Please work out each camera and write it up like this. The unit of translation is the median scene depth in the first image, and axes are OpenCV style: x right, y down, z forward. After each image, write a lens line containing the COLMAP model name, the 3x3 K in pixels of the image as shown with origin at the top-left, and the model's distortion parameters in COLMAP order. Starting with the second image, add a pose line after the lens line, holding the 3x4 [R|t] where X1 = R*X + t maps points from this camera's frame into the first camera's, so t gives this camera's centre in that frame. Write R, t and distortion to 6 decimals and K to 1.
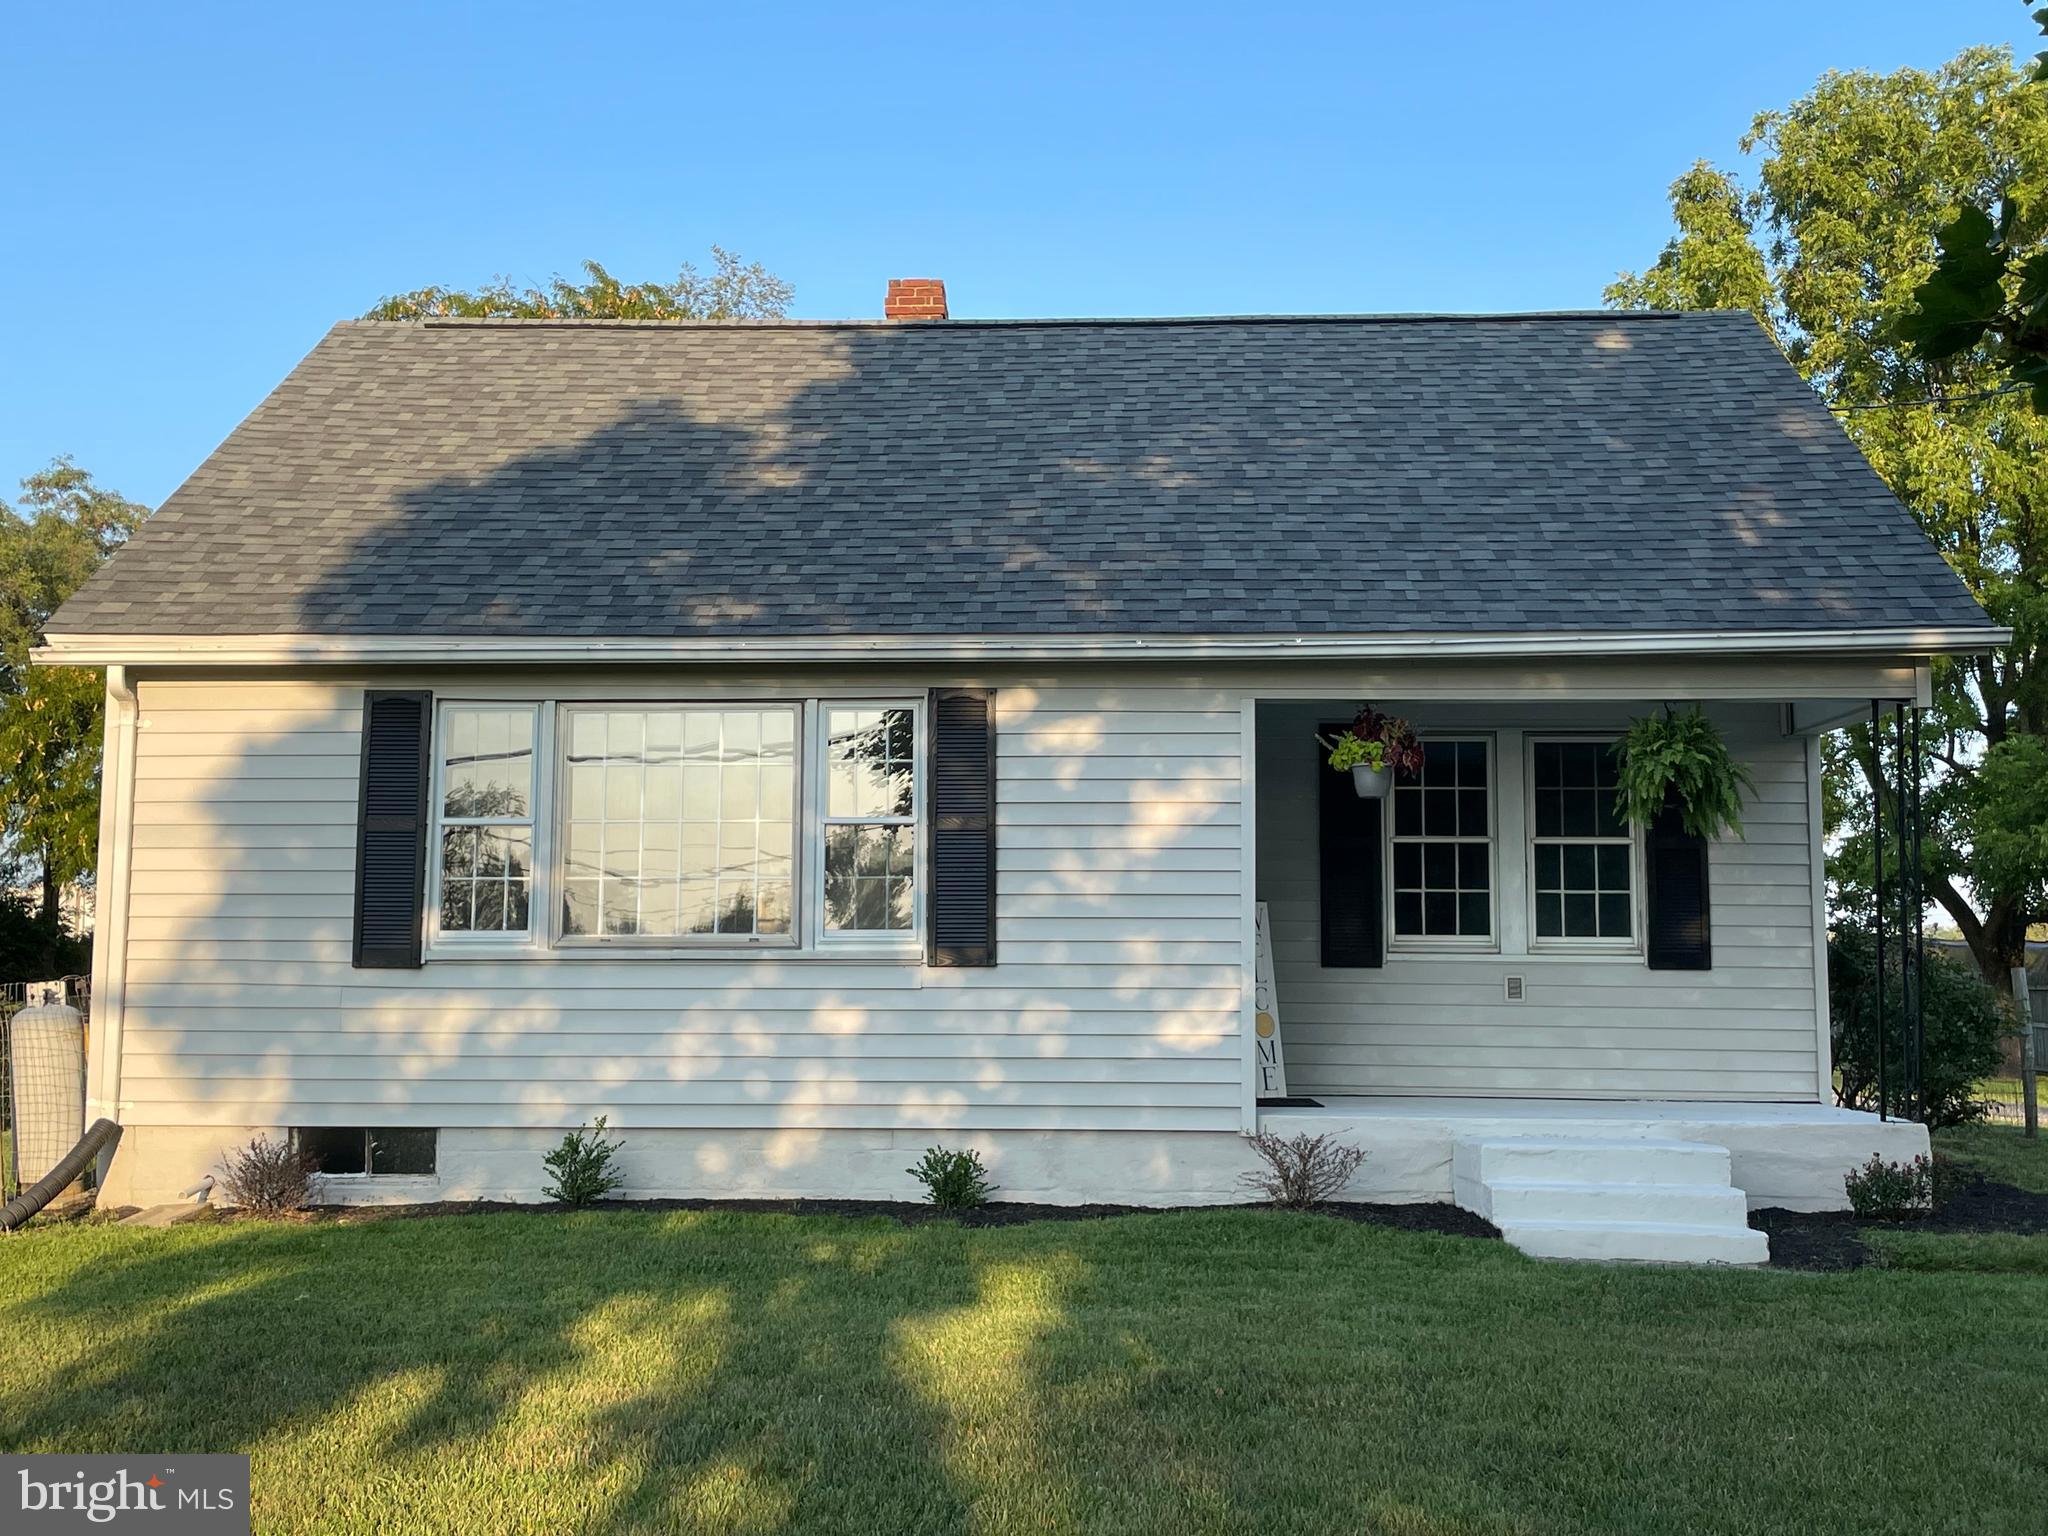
lens RADIAL K [[2254.4, 0, 1023.8], [0, 2254.4, 748.3], [0, 0, 1]] dist [0.088826, 0.000000]
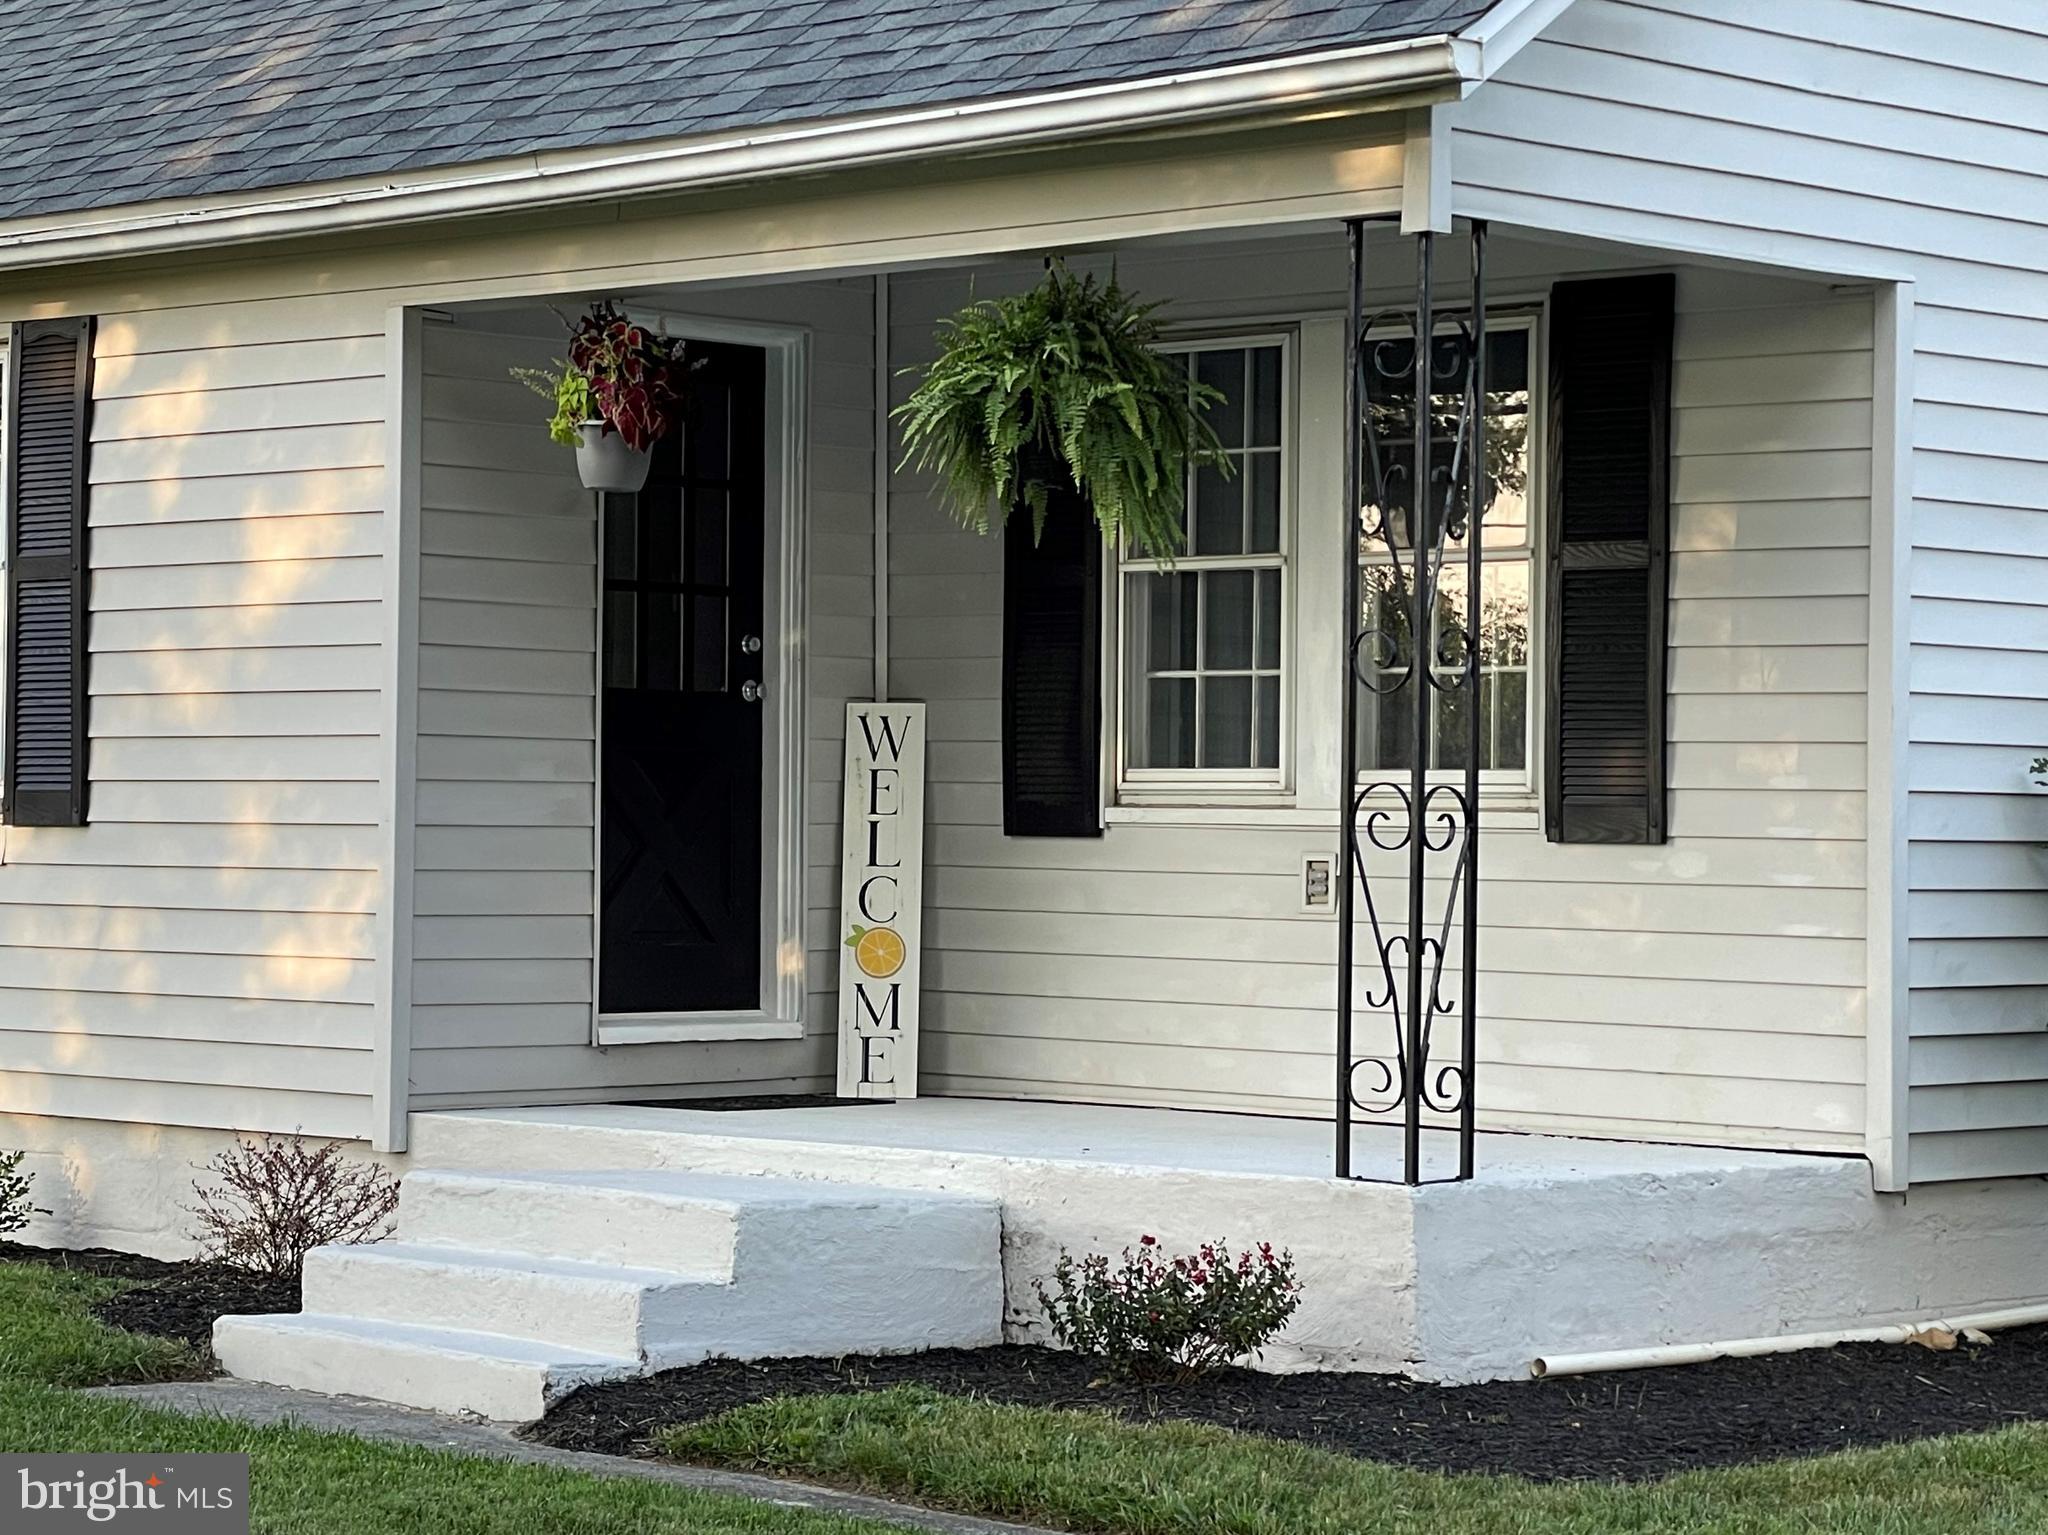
lens RADIAL K [[5094.6, 0, 1014.6], [0, 5094.6, 764.3], [0, 0, 1]] dist [0.140978, 0.000000]
pose [[0.755973, -0.002557, -0.654598, 0.850010], [0.053435, 0.996896, 0.057816, 0.019044], [0.652418, -0.078685, 0.753763, 0.184560]]
